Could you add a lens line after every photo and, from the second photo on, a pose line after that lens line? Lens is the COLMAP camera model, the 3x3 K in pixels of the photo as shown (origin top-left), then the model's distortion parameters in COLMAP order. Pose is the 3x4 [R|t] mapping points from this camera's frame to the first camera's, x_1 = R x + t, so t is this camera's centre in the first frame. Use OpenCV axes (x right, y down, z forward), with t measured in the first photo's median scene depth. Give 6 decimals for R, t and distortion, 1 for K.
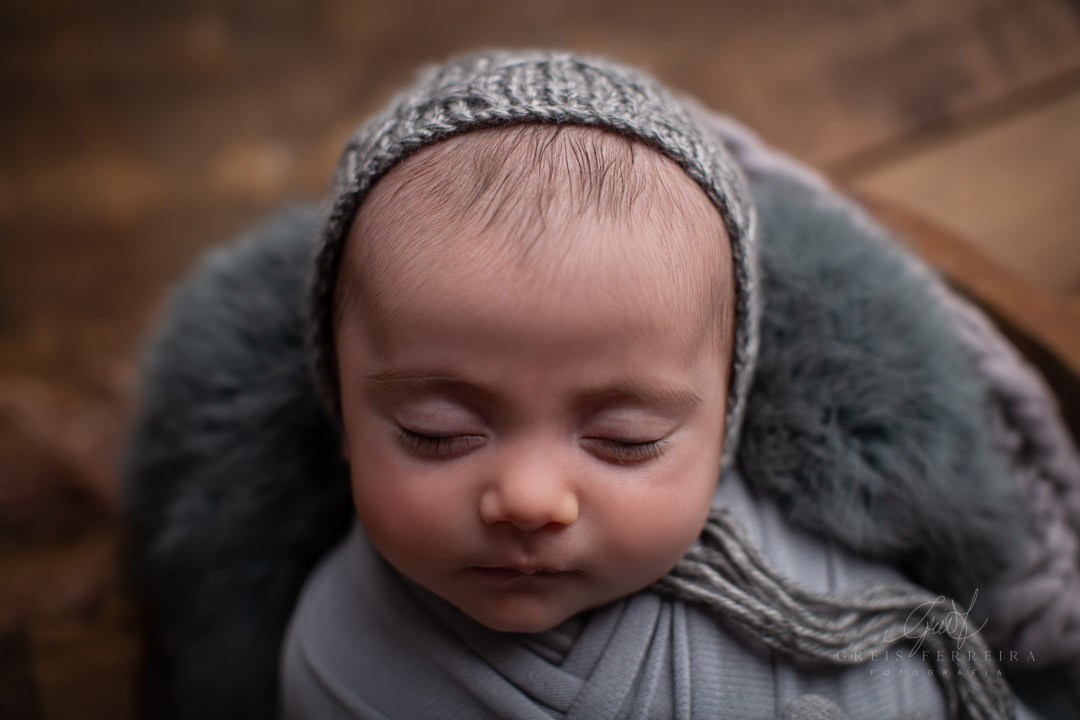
lens RADIAL K [[1653.2, 0, 540.0], [0, 1653.2, 360.0], [0, 0, 1]] dist [-0.187383, 0.063933]
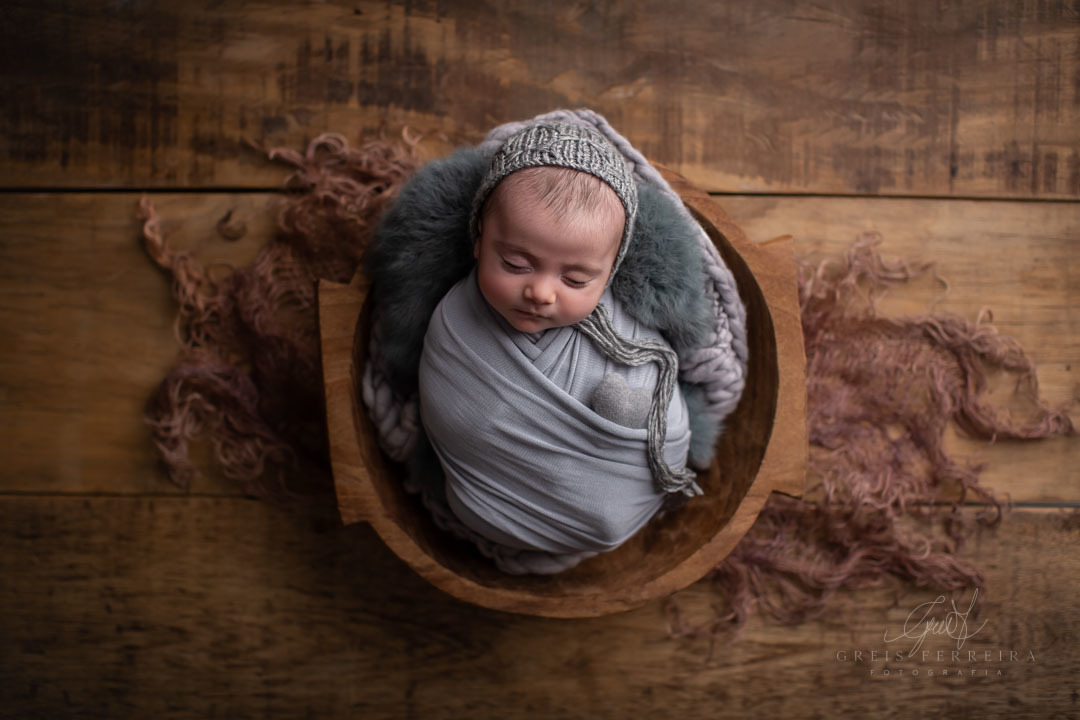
lens RADIAL K [[1653.2, 0, 540.0], [0, 1653.2, 360.0], [0, 0, 1]] dist [-0.187383, 0.063933]
pose [[0.973473, 0.207492, 0.096425, -0.257805], [-0.224709, 0.946373, 0.232129, -0.472766], [-0.043089, -0.247639, 0.967894, -1.852899]]
